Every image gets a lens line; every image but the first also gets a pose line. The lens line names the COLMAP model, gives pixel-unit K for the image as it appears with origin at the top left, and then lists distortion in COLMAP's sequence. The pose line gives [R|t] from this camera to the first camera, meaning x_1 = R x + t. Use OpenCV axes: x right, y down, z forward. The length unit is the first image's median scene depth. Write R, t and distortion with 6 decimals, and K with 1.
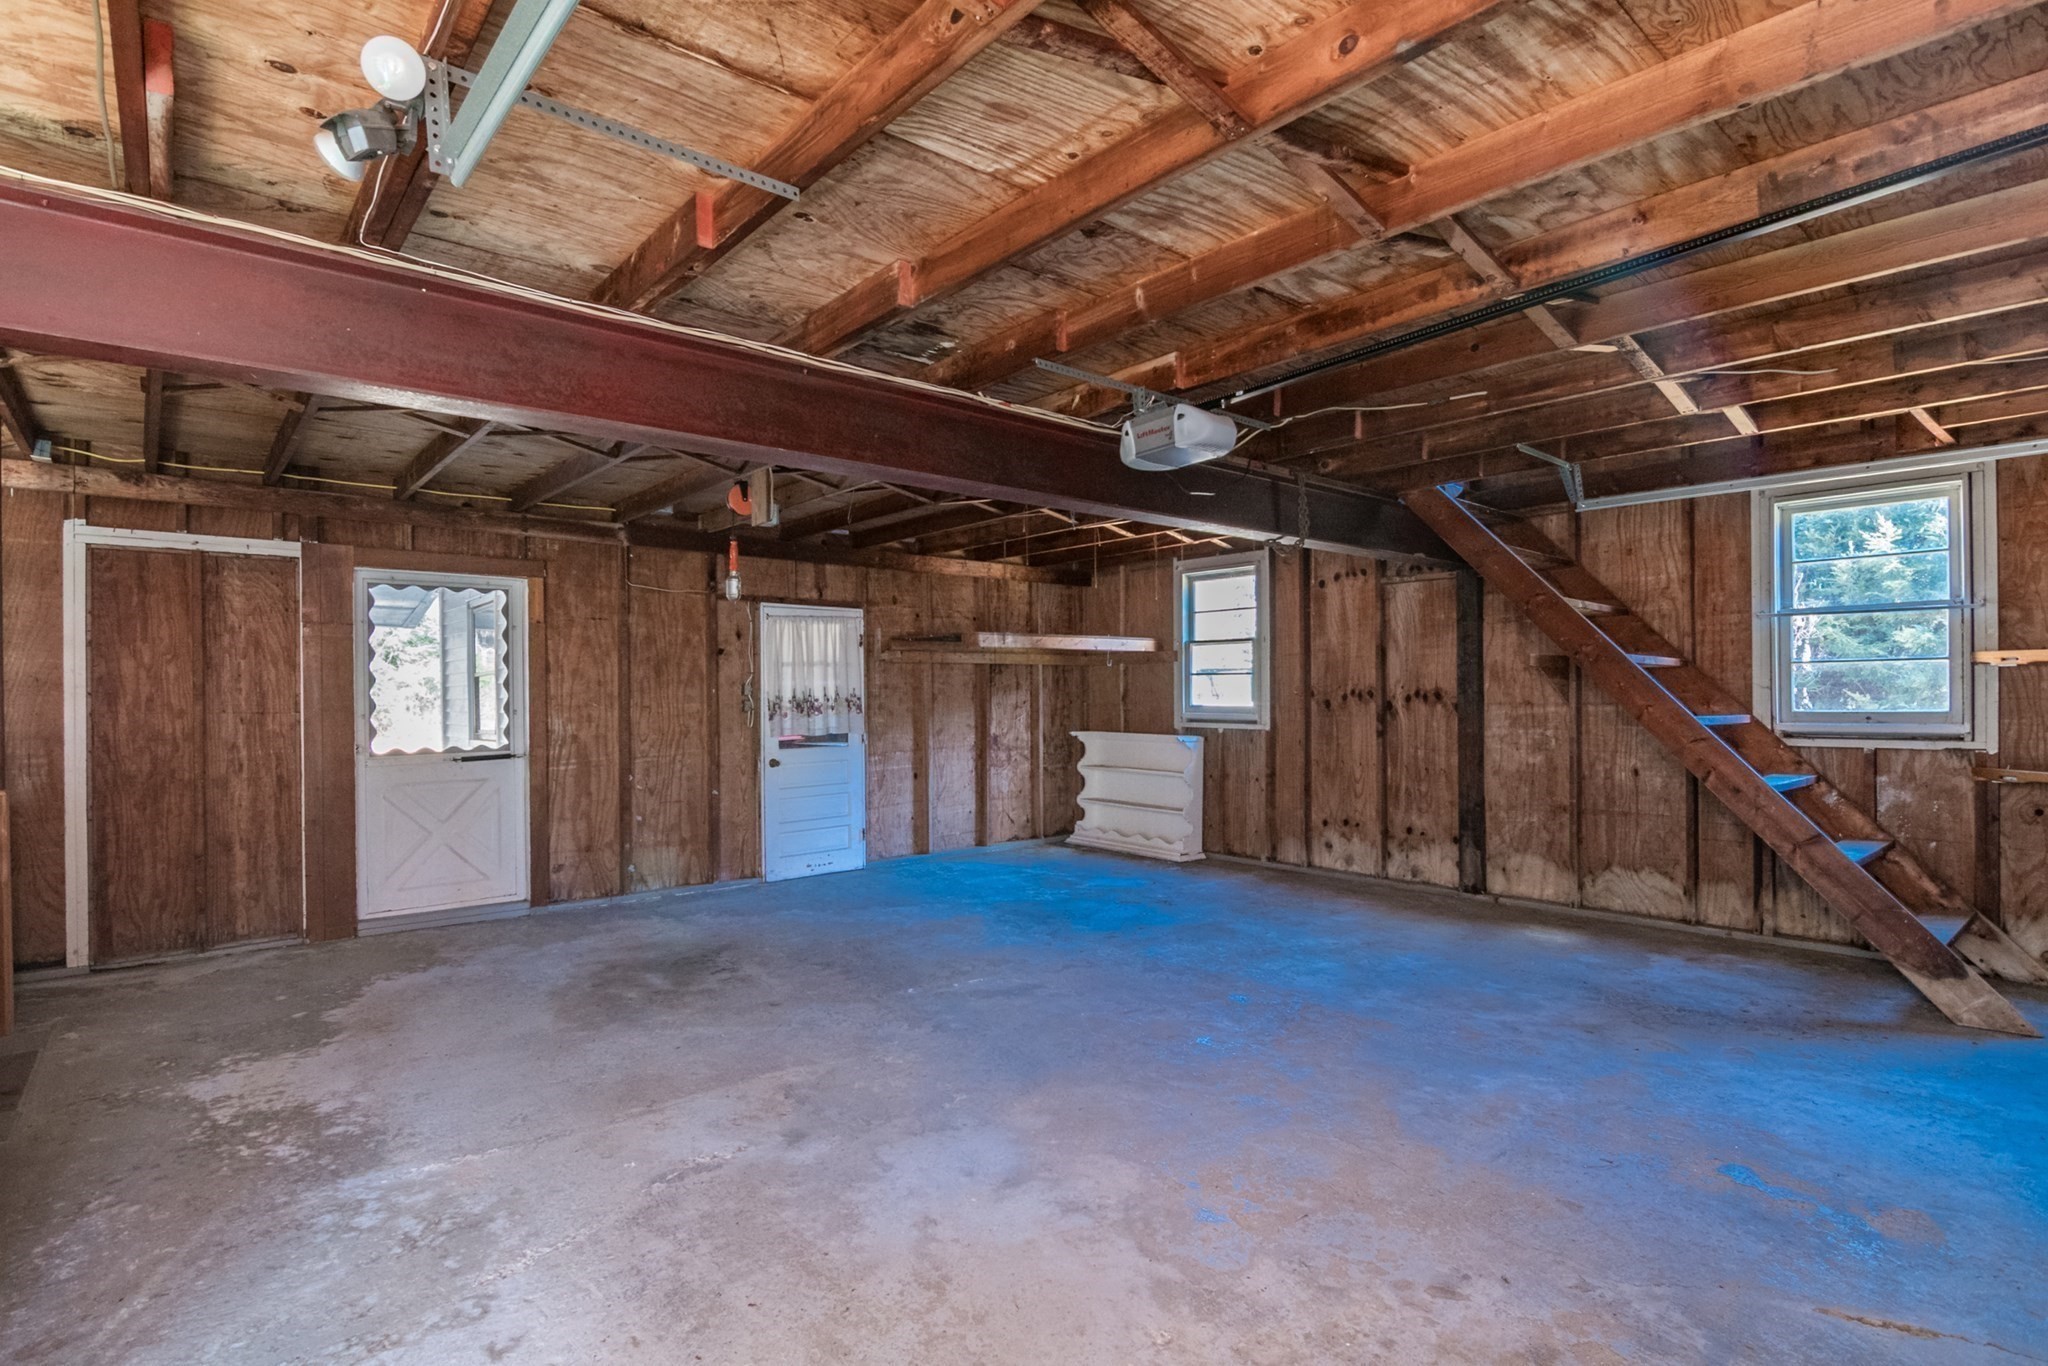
lens RADIAL K [[1001.1, 0, 1025.1], [0, 1001.1, 689.7], [0, 0, 1]] dist [-0.009441, -0.003523]
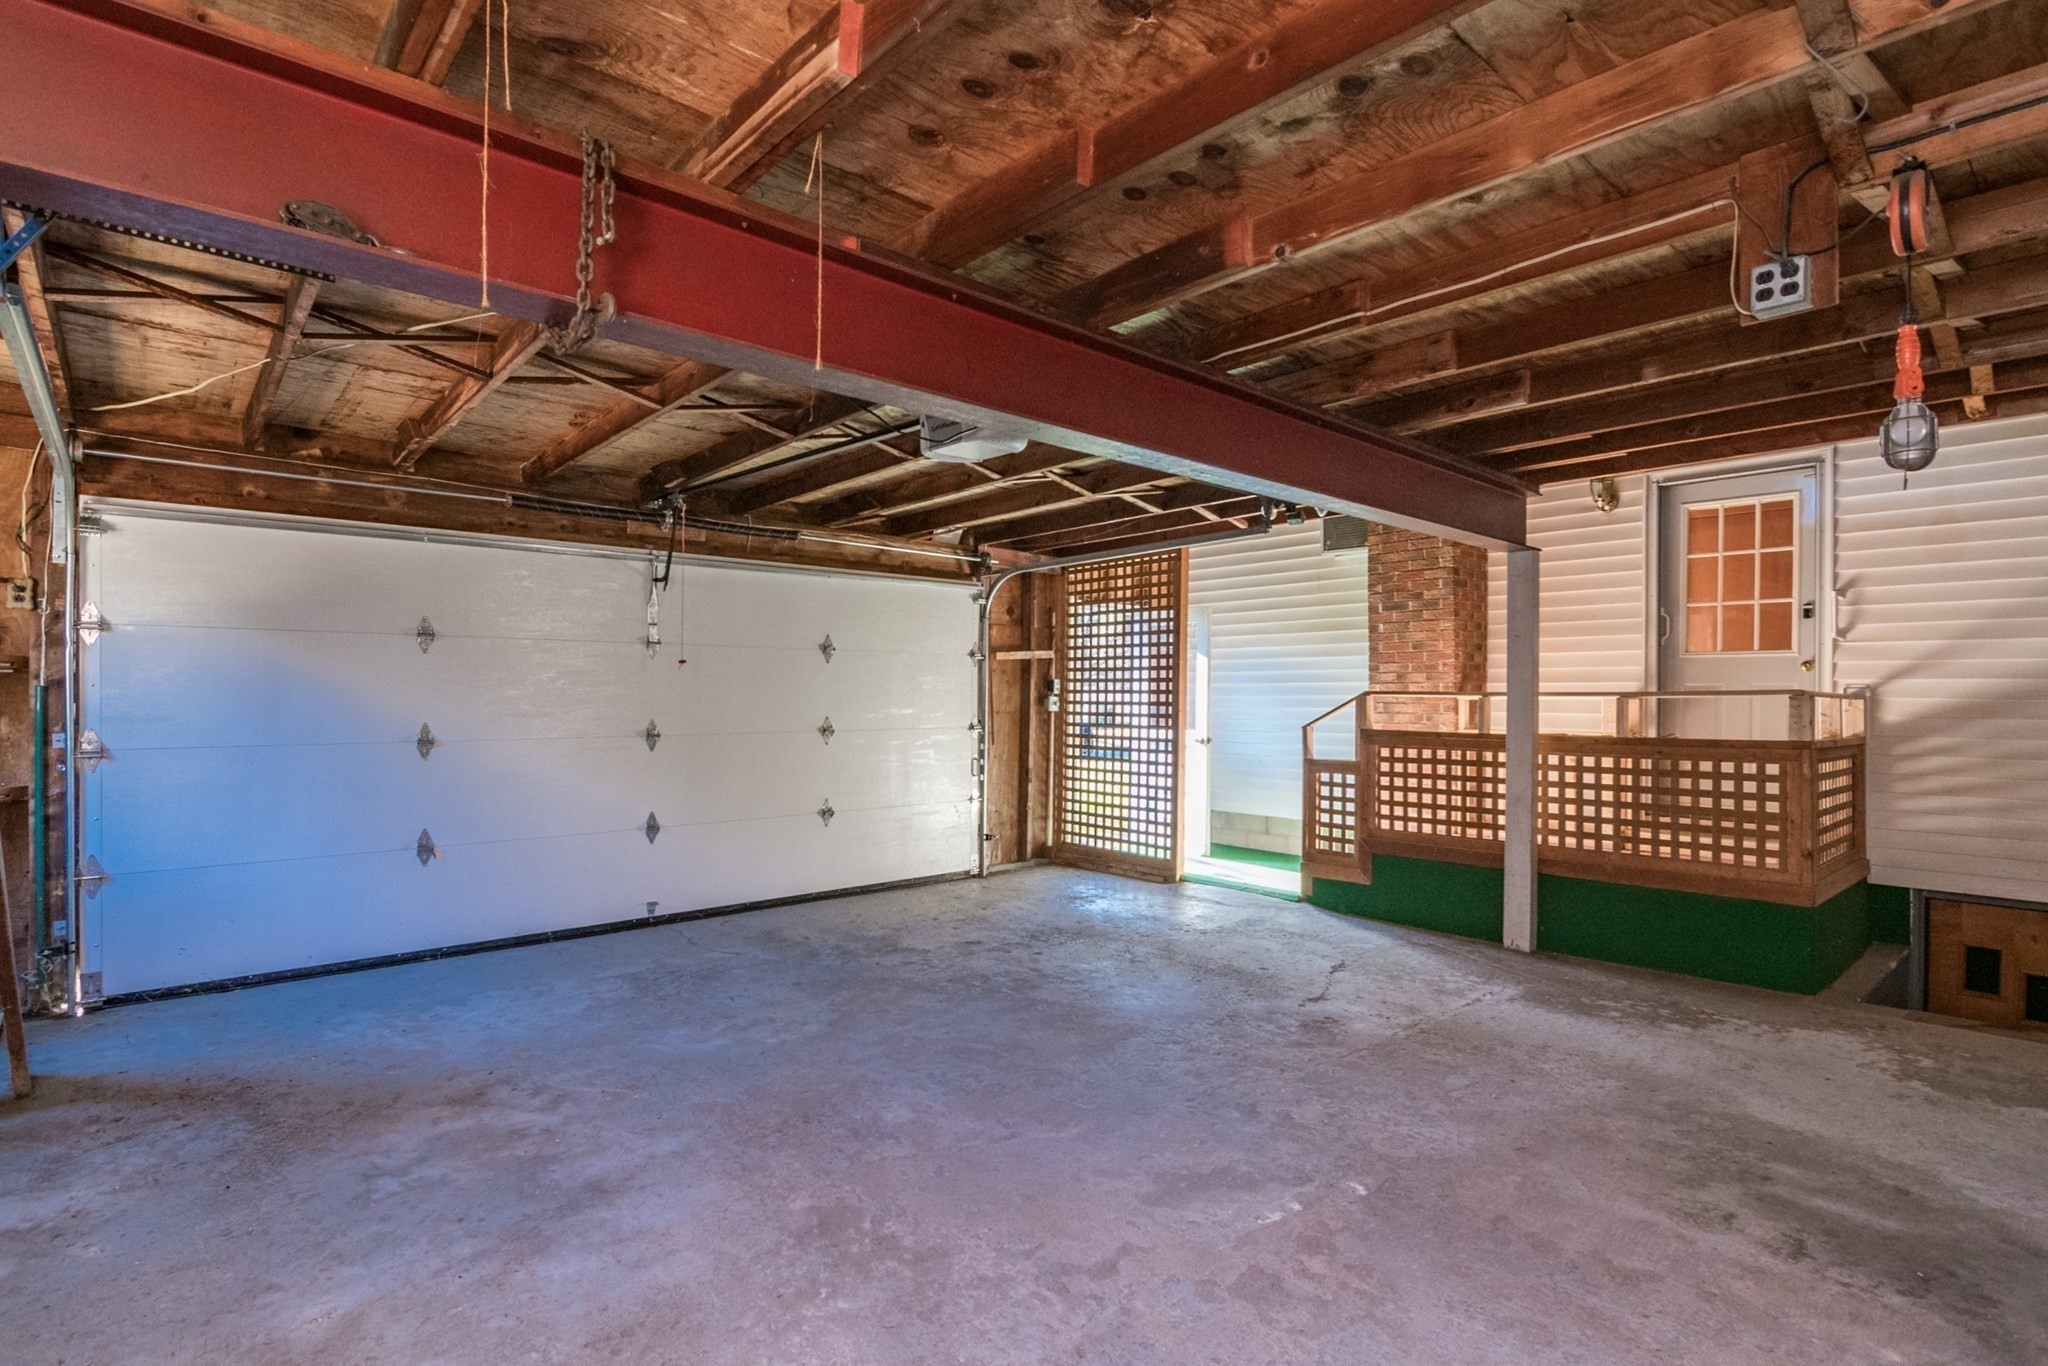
lens RADIAL K [[1001.1, 0, 1021.7], [0, 1001.1, 695.0], [0, 0, 1]] dist [-0.009441, -0.003523]
pose [[-0.999836, 0.004134, -0.017621, 0.115062], [0.004242, 0.999973, -0.006061, 0.007251], [0.017596, -0.006135, -0.999826, 1.868620]]
